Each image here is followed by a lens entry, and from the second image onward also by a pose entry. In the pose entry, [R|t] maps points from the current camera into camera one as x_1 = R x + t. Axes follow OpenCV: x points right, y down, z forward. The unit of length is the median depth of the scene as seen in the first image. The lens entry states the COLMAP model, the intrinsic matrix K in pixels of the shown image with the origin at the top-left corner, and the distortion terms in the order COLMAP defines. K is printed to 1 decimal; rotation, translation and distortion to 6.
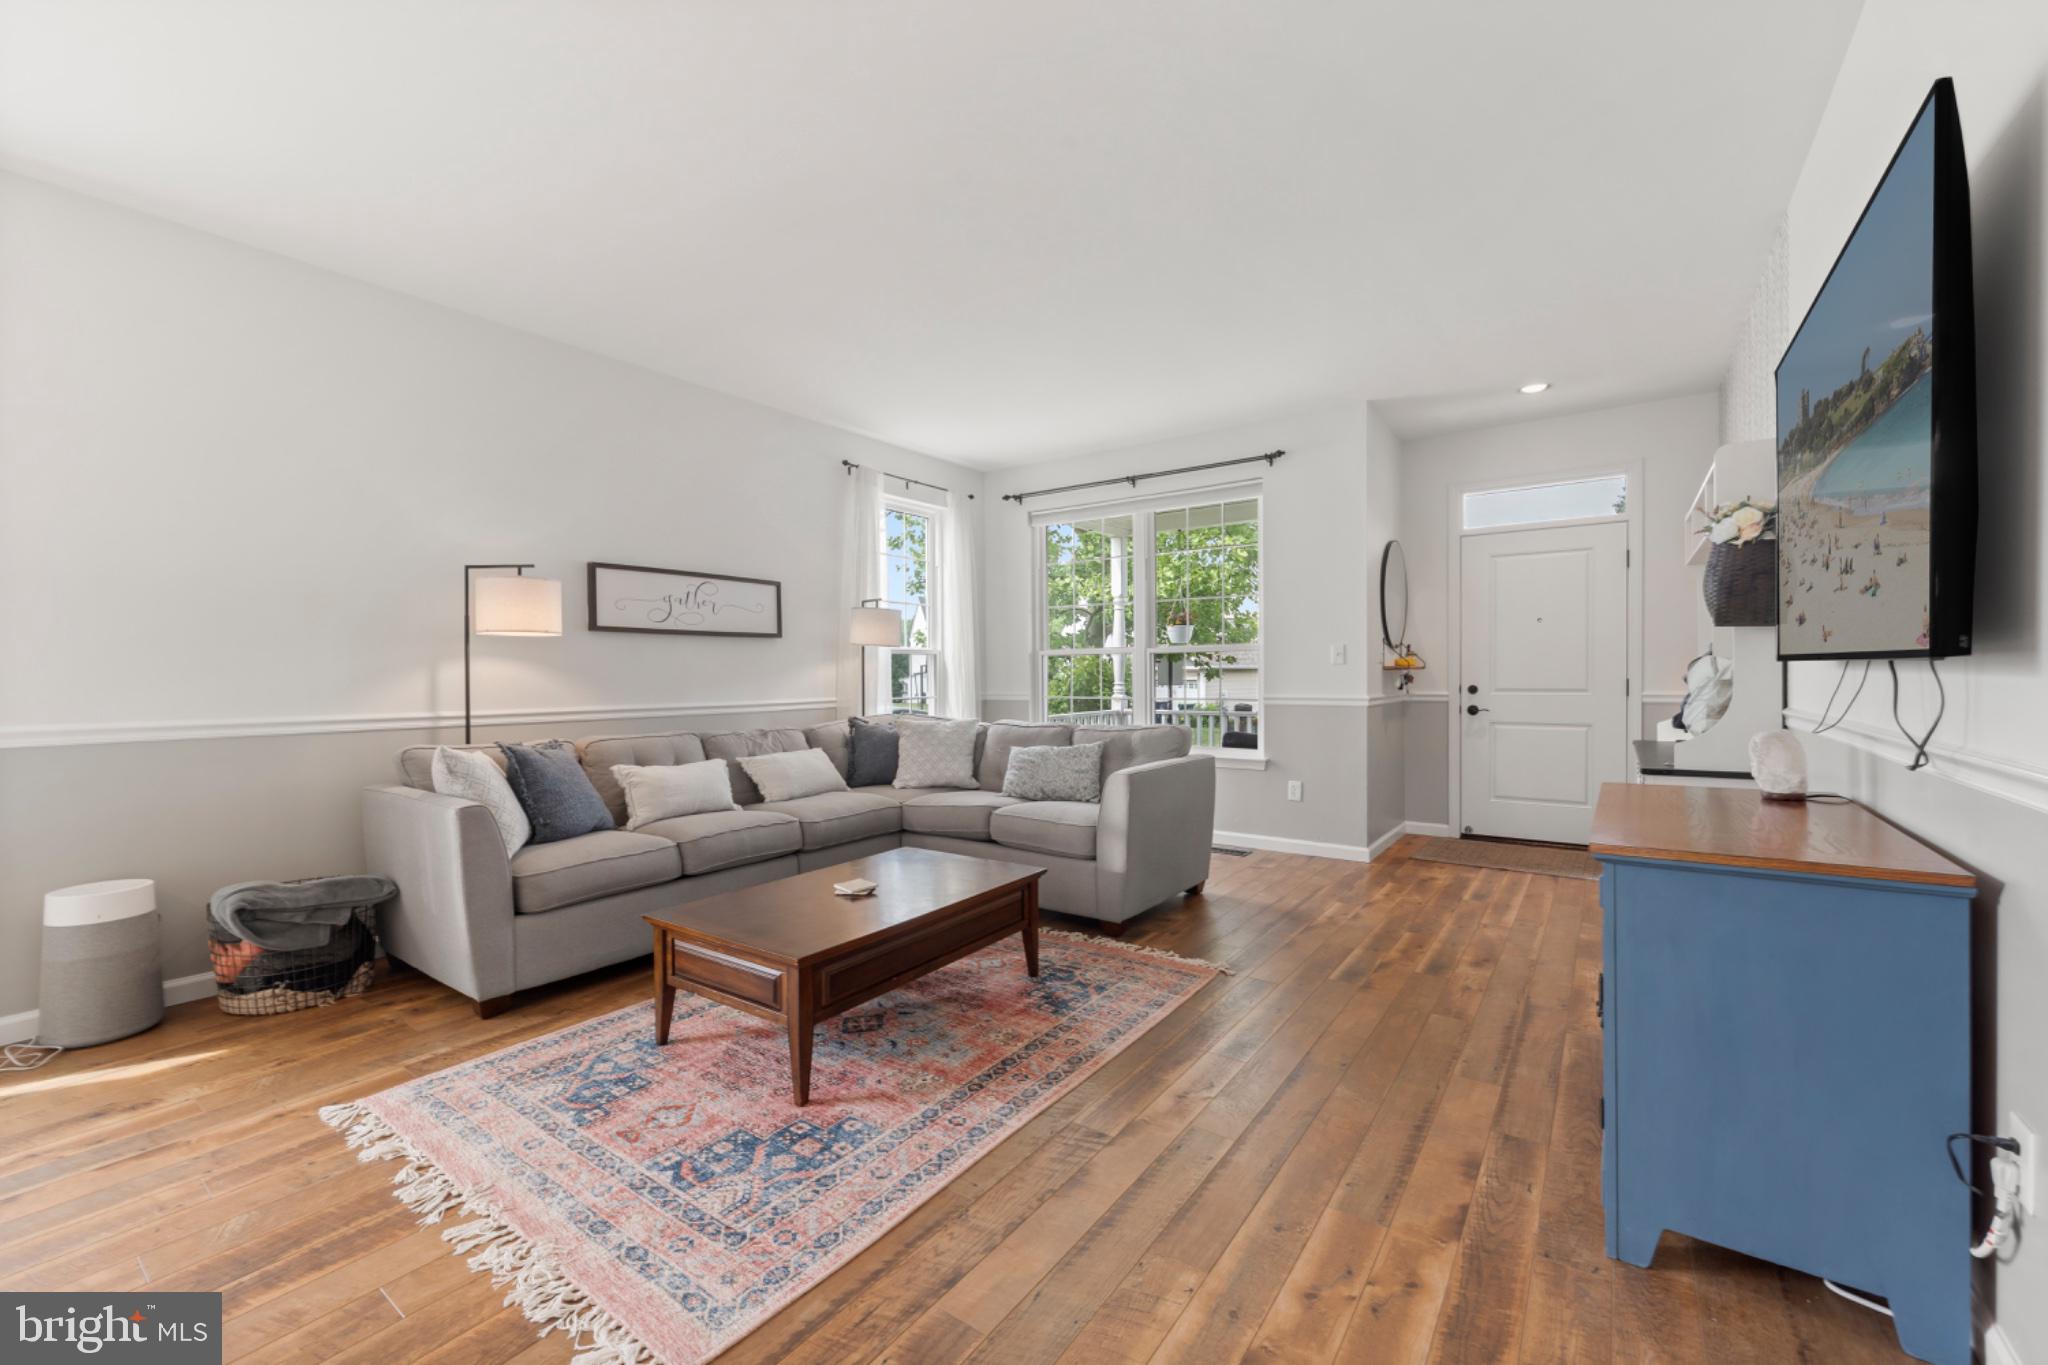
lens RADIAL K [[817.7, 0, 1031.8], [0, 817.7, 694.1], [0, 0, 1]] dist [-0.000405, -0.000332]
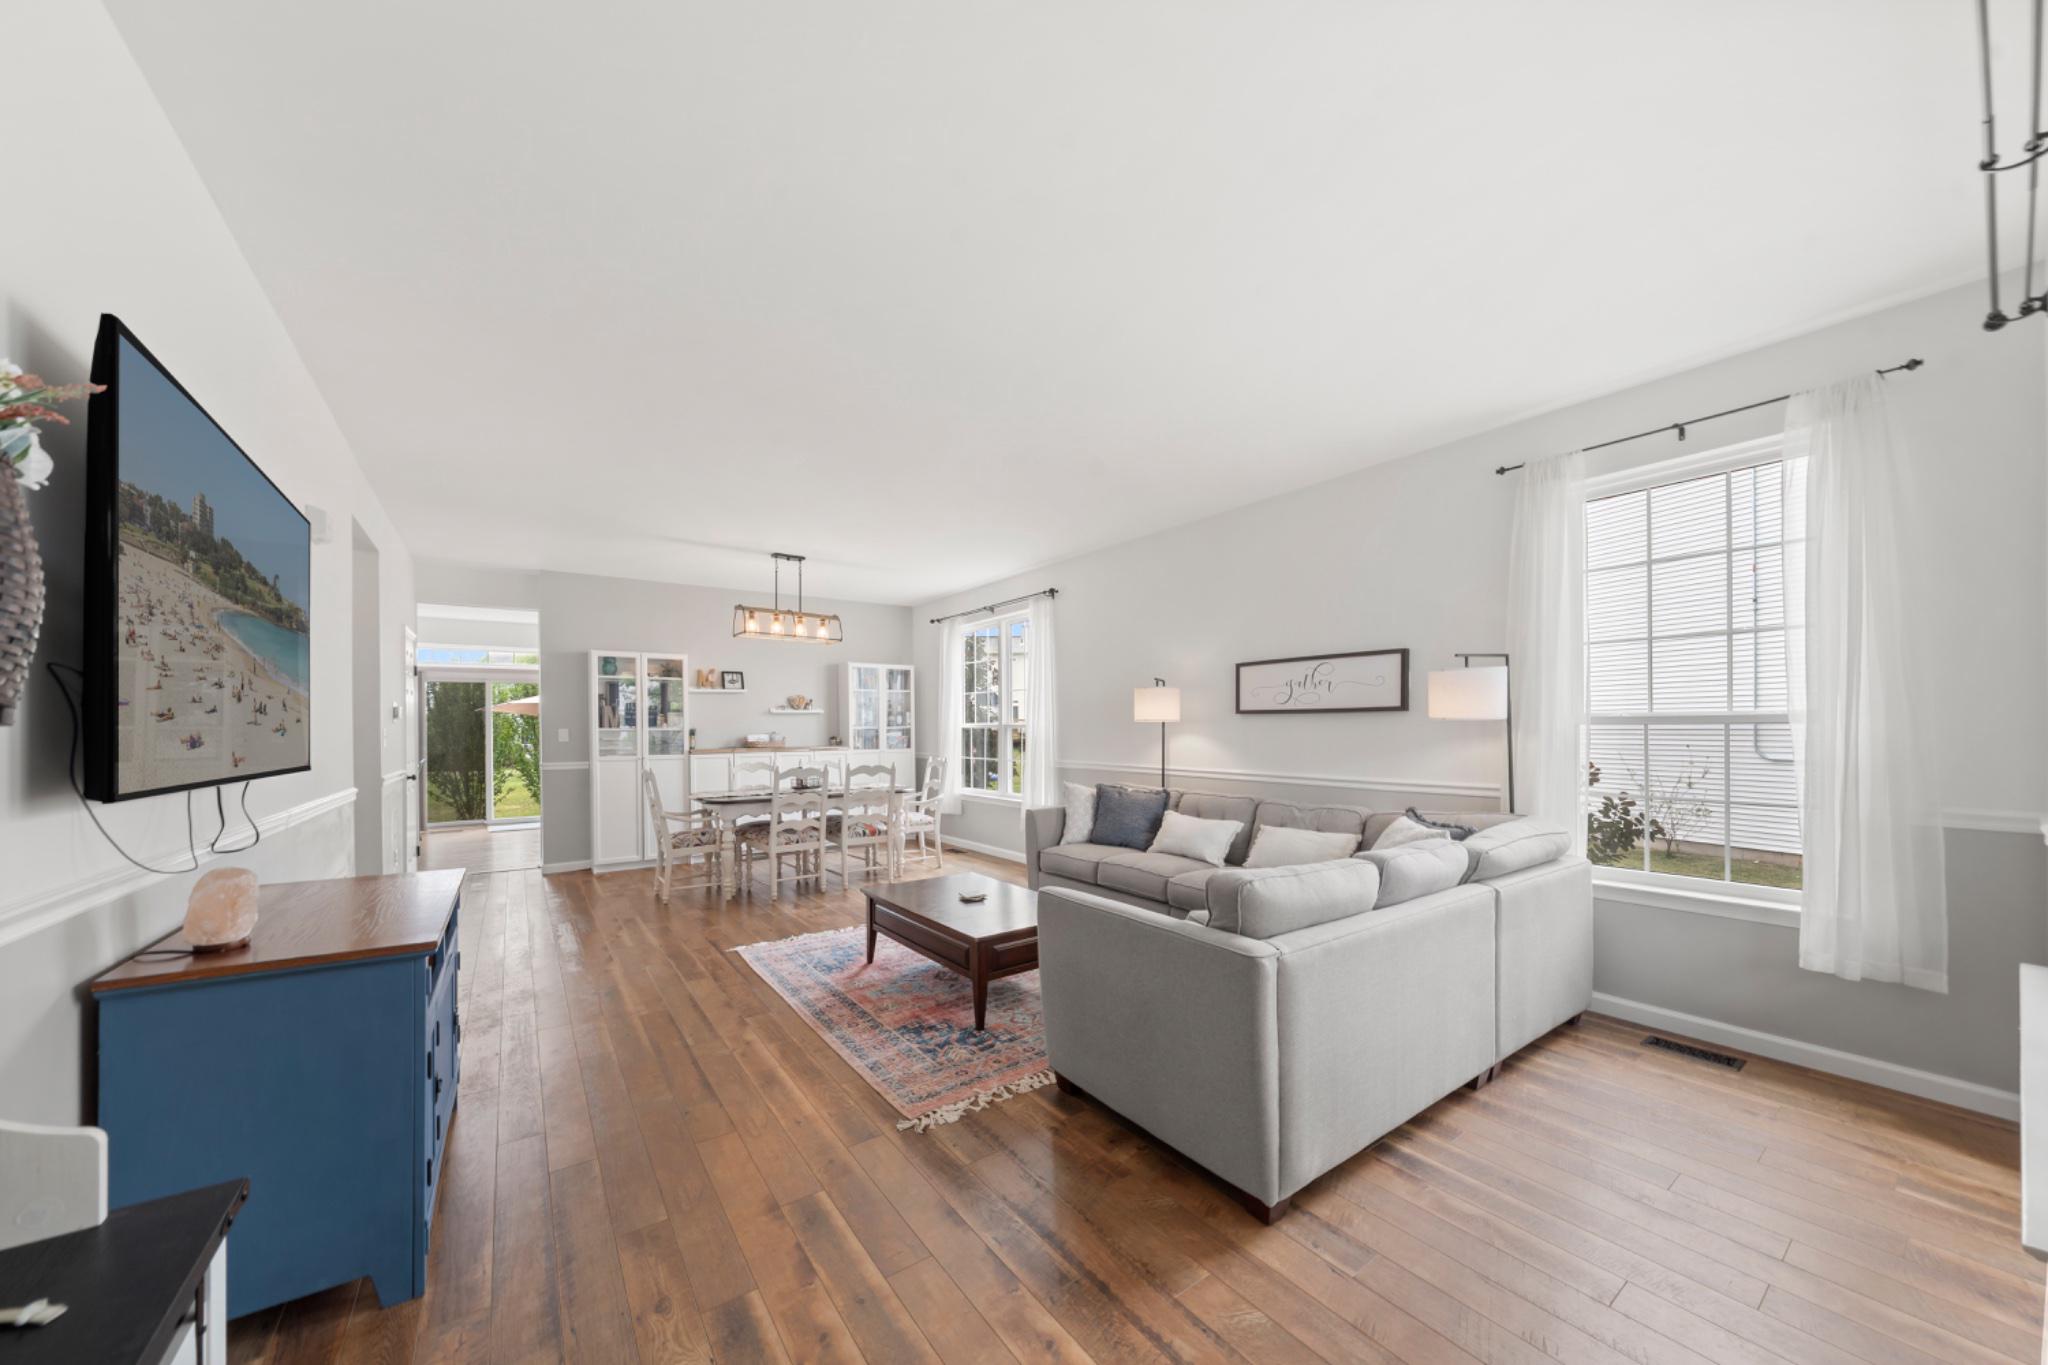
lens RADIAL K [[720.2, 0, 1028.2], [0, 720.2, 730.4], [0, 0, 1]] dist [-0.001463, 0.000098]
pose [[-0.321903, 0.013035, -0.946683, 0.806620], [-0.016111, 0.999685, 0.019243, -0.077245], [0.946636, 0.021447, -0.321592, 1.210645]]
